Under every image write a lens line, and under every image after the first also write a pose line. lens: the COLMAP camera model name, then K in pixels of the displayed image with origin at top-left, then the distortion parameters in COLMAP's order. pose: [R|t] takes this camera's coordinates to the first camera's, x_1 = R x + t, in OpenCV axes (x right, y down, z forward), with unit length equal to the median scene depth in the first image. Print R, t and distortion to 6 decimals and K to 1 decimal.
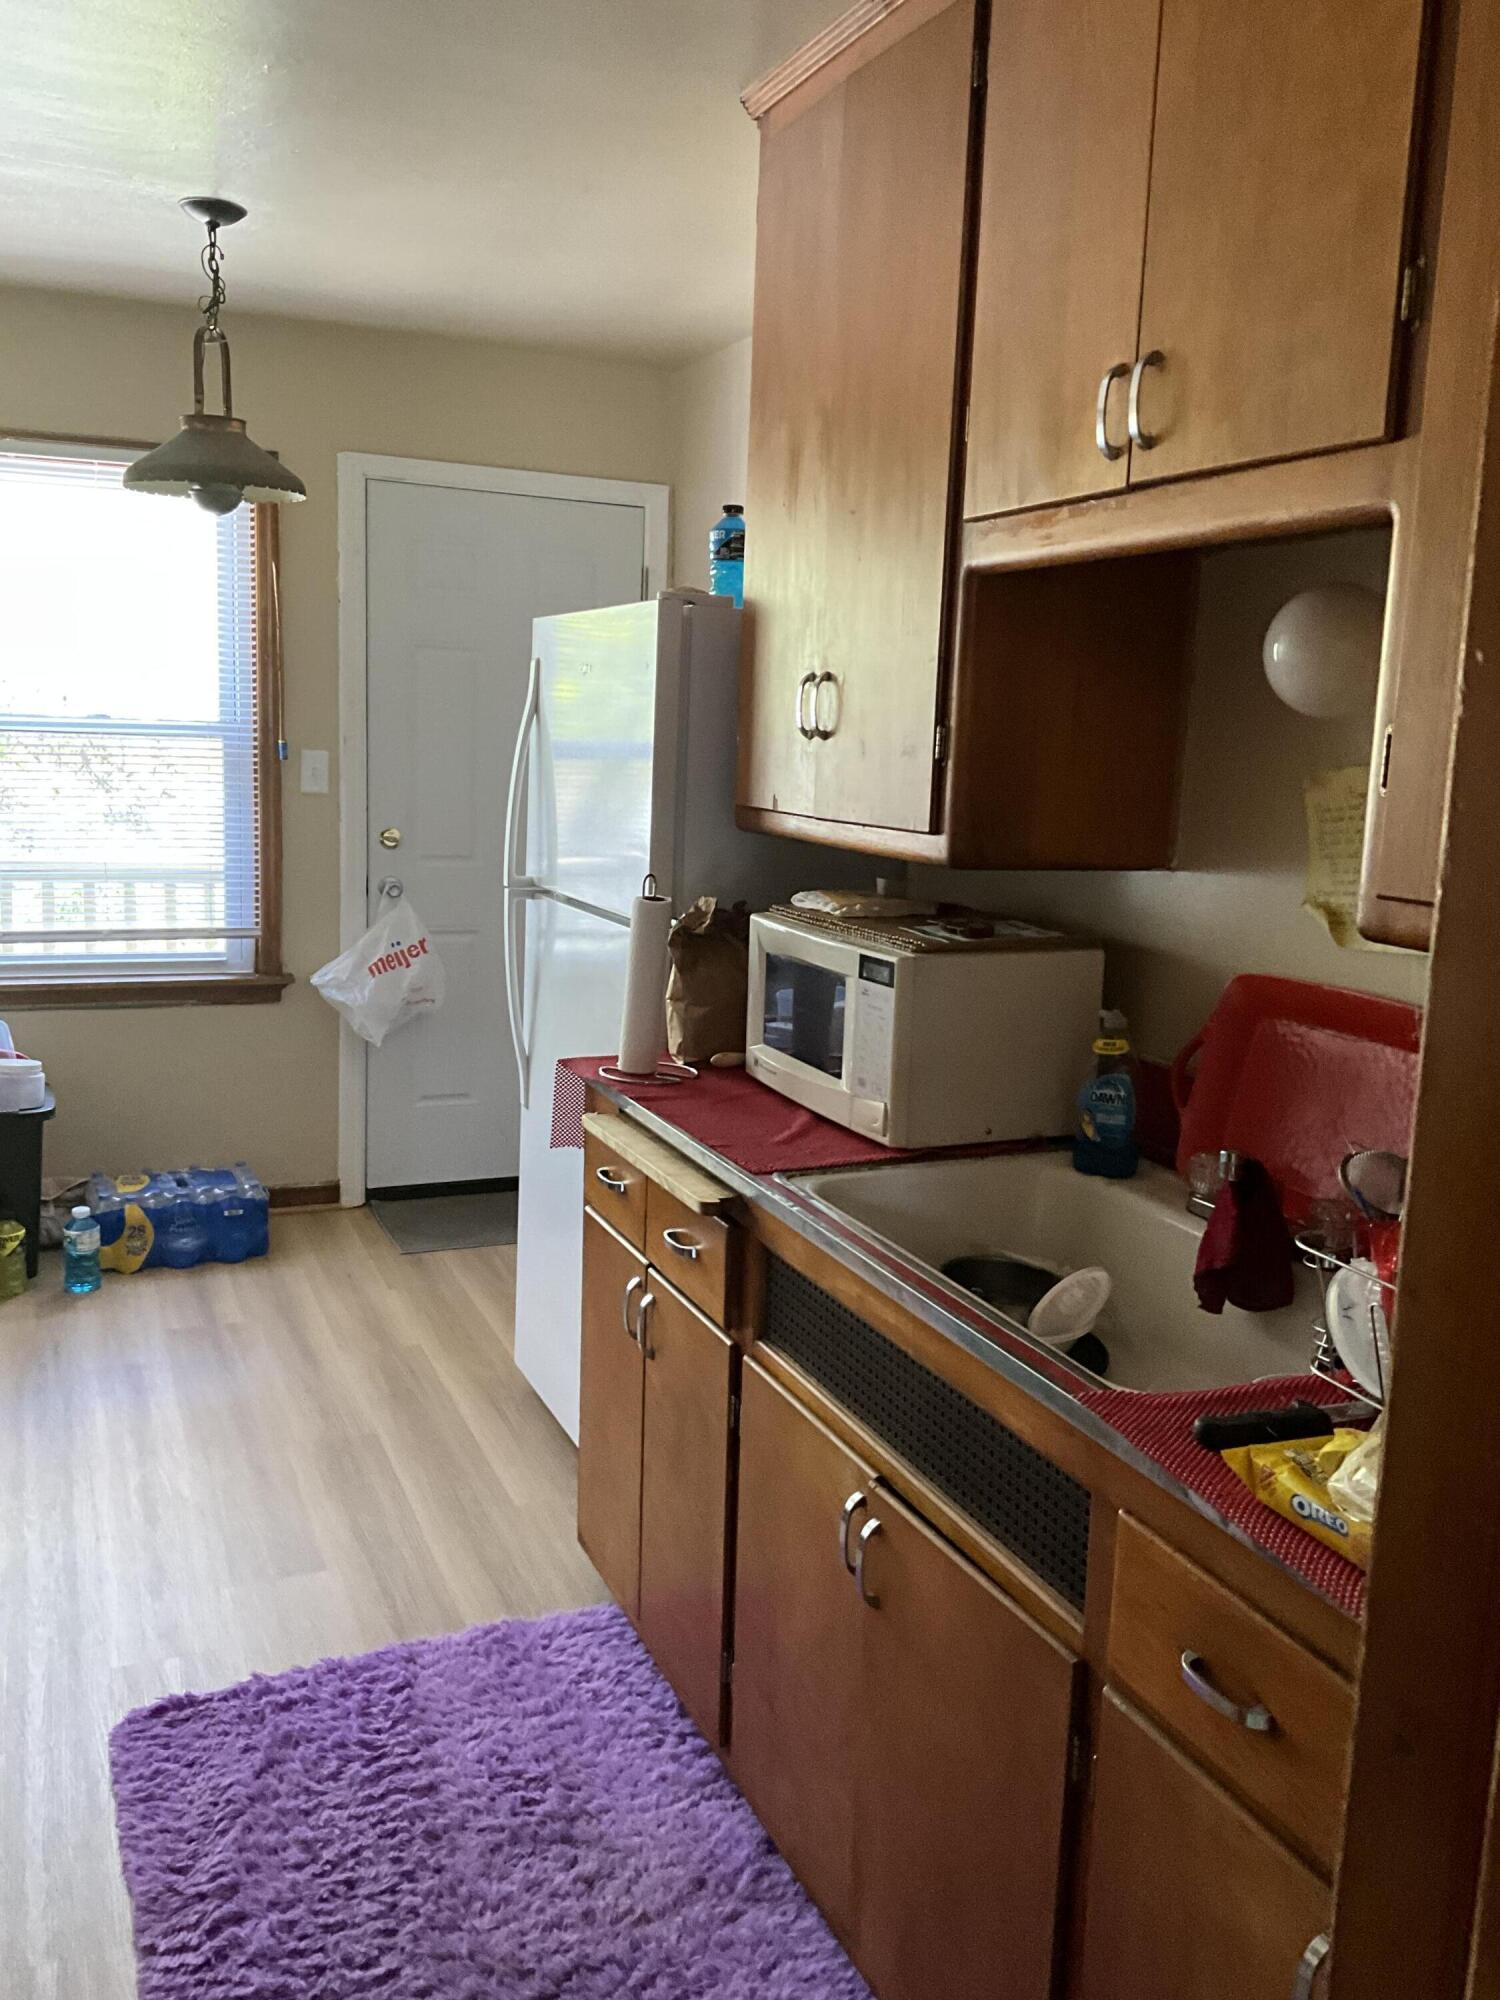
lens RADIAL K [[1679.6, 0, 748.7], [0, 1679.6, 992.0], [0, 0, 1]] dist [0.057375, -0.115090]
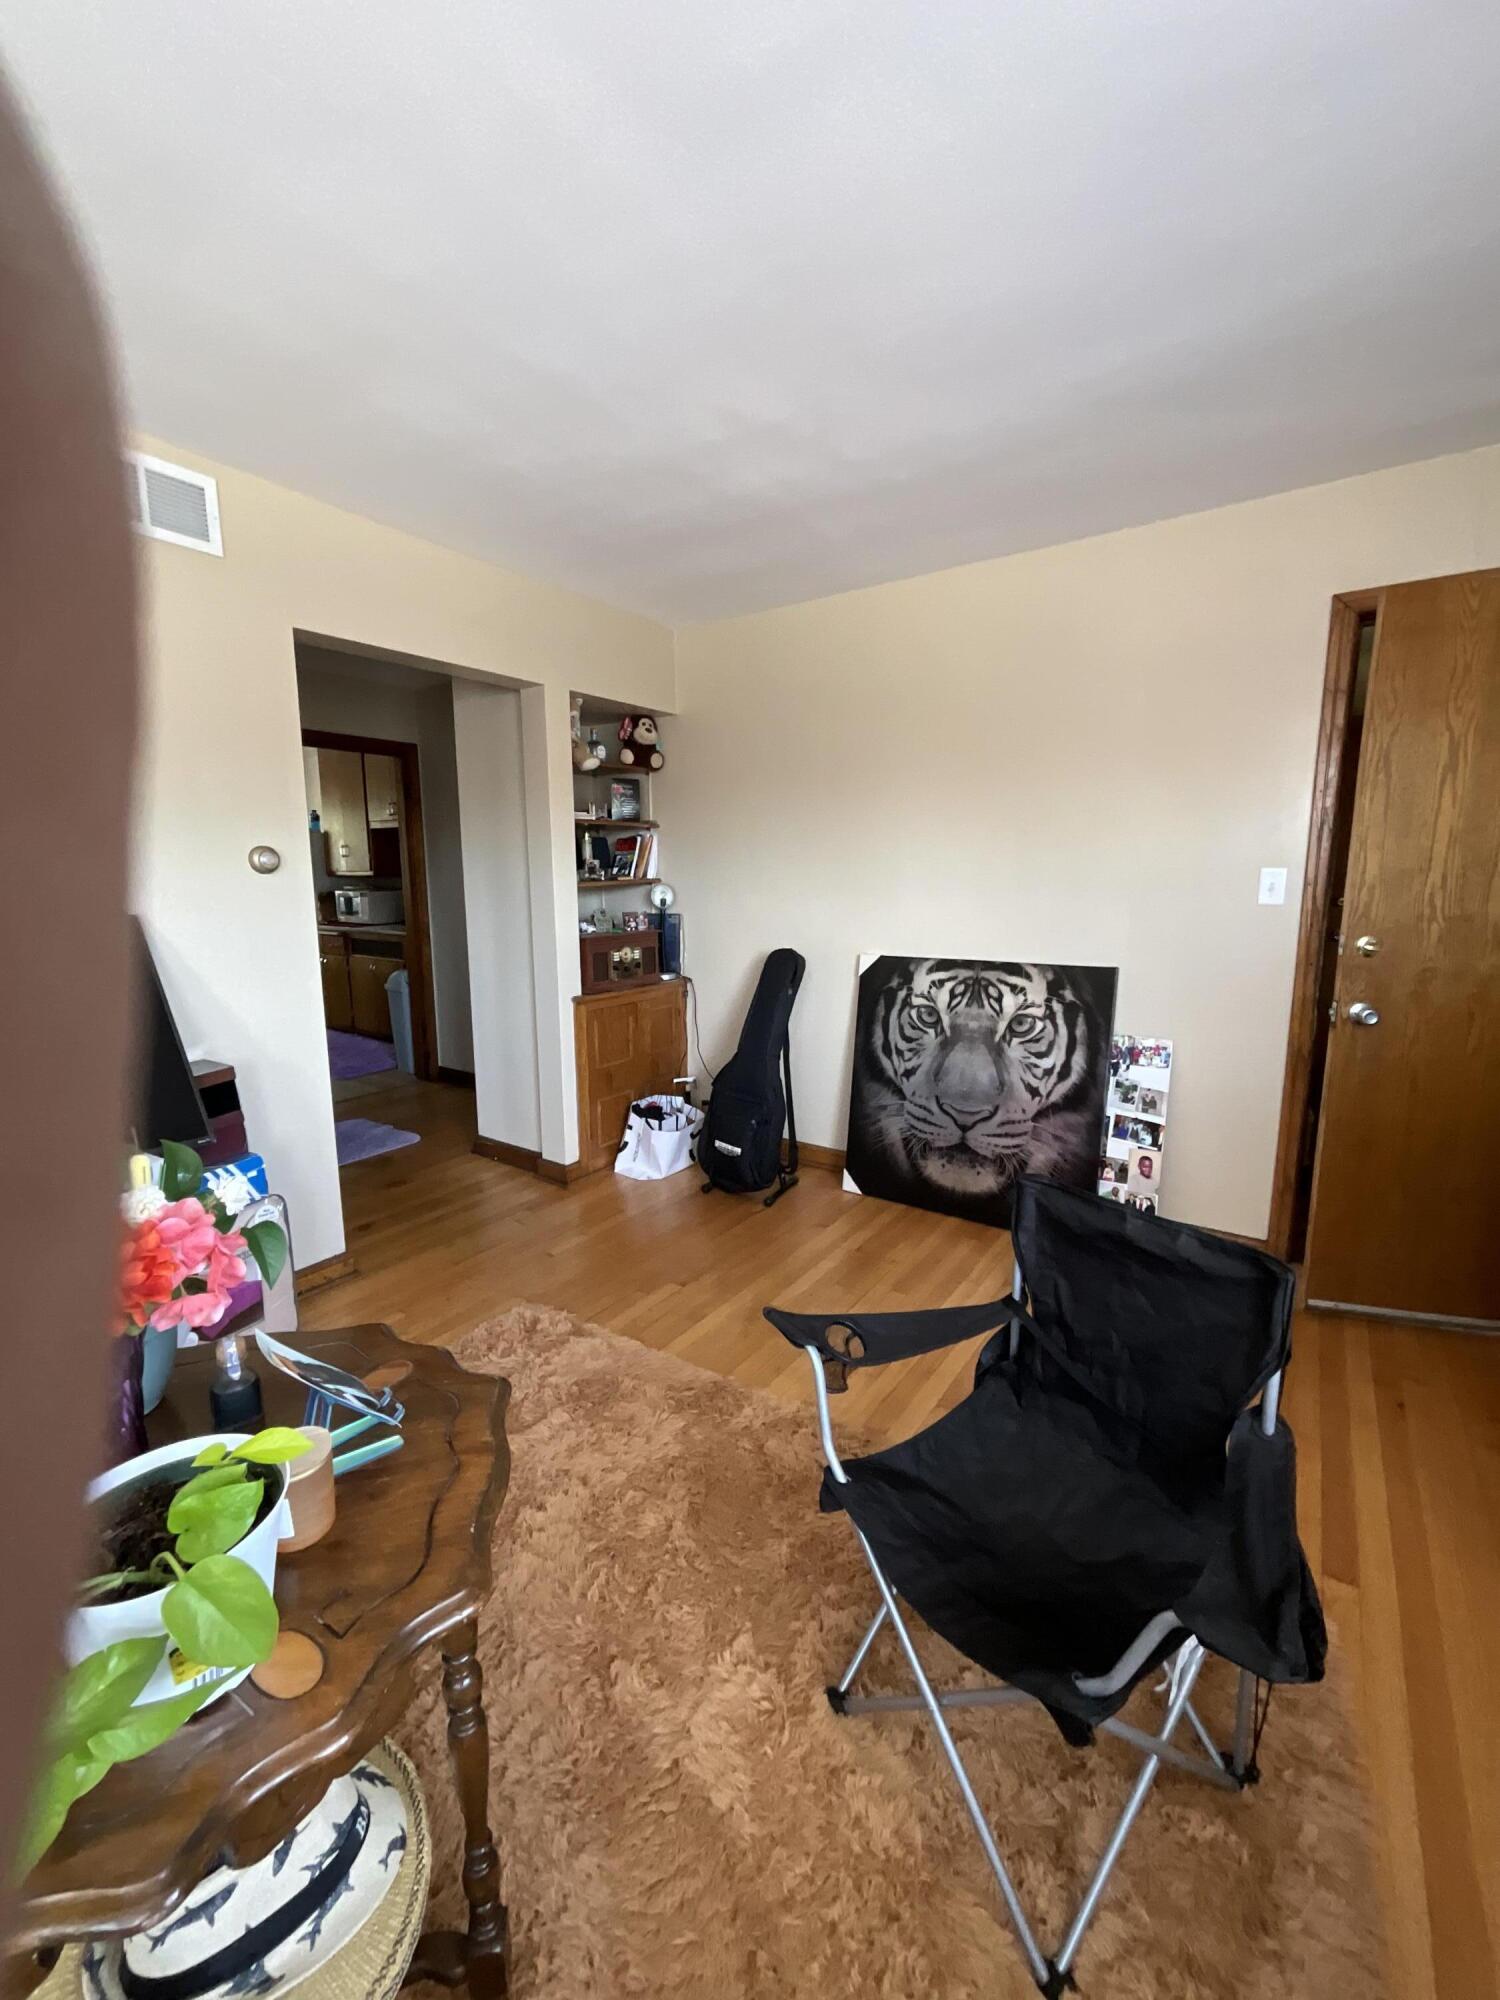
lens RADIAL K [[831.9, 0, 740.6], [0, 831.9, 1009.0], [0, 0, 1]] dist [-0.014020, -0.000111]
pose [[0.839960, -0.131807, 0.526397, -0.387418], [0.120384, 0.991142, 0.056082, 0.370839], [-0.529126, 0.016263, 0.848387, -2.120567]]
